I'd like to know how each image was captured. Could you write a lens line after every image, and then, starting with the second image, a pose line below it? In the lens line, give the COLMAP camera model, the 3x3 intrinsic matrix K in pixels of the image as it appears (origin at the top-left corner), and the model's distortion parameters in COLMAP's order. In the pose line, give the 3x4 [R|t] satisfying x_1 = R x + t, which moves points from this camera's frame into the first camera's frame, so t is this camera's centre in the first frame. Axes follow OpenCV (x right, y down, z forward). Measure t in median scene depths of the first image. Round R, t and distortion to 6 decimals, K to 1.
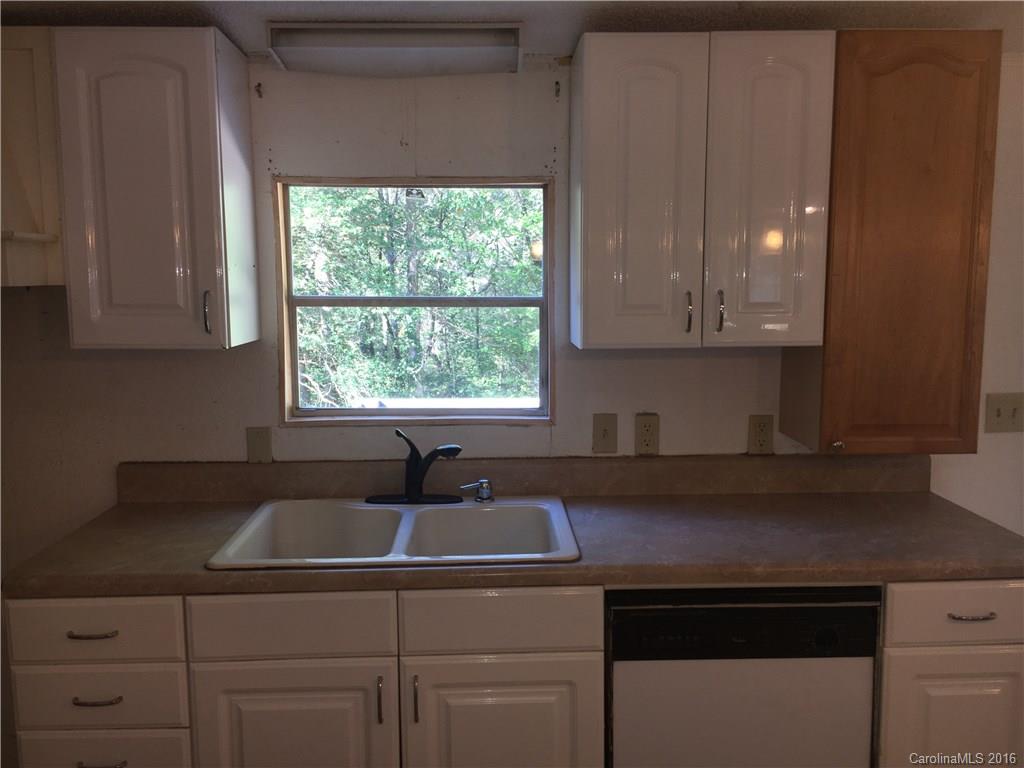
lens RADIAL K [[877.2, 0, 507.3], [0, 877.2, 384.9], [0, 0, 1]] dist [0.069091, -0.105164]
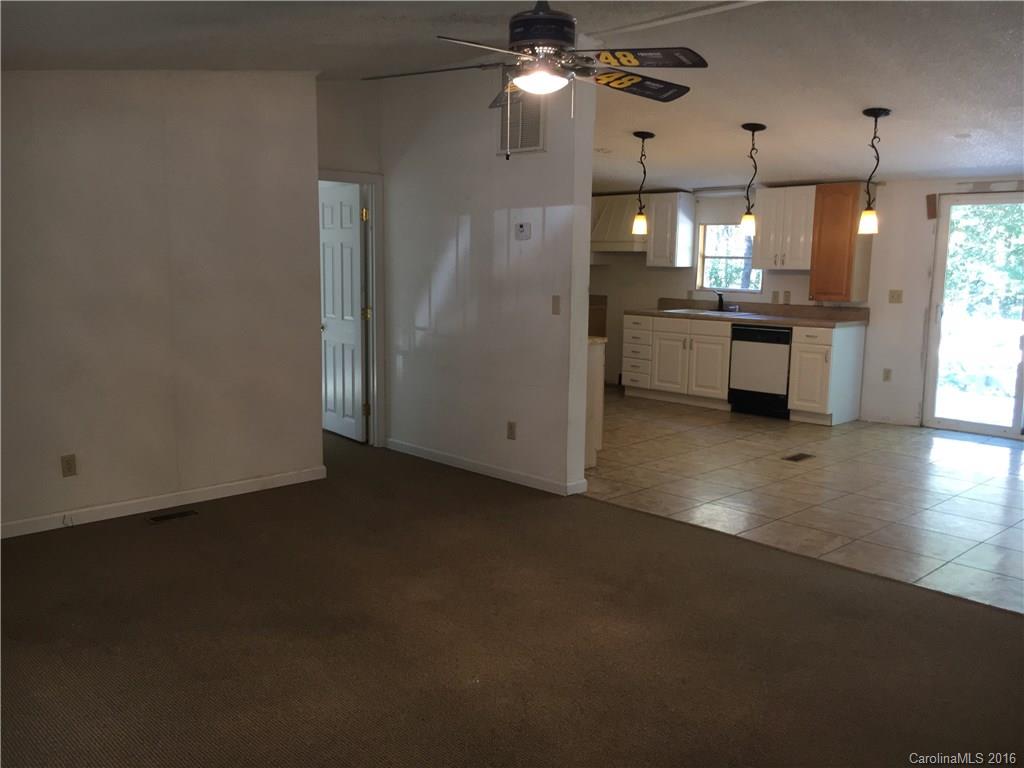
lens RADIAL K [[877.2, 0, 504.1], [0, 877.2, 384.7], [0, 0, 1]] dist [0.069091, -0.105164]
pose [[0.674180, 0.122514, -0.728335, 2.327089], [-0.111615, 0.991721, 0.063502, 0.351629], [0.730085, 0.038481, 0.682272, -2.513865]]
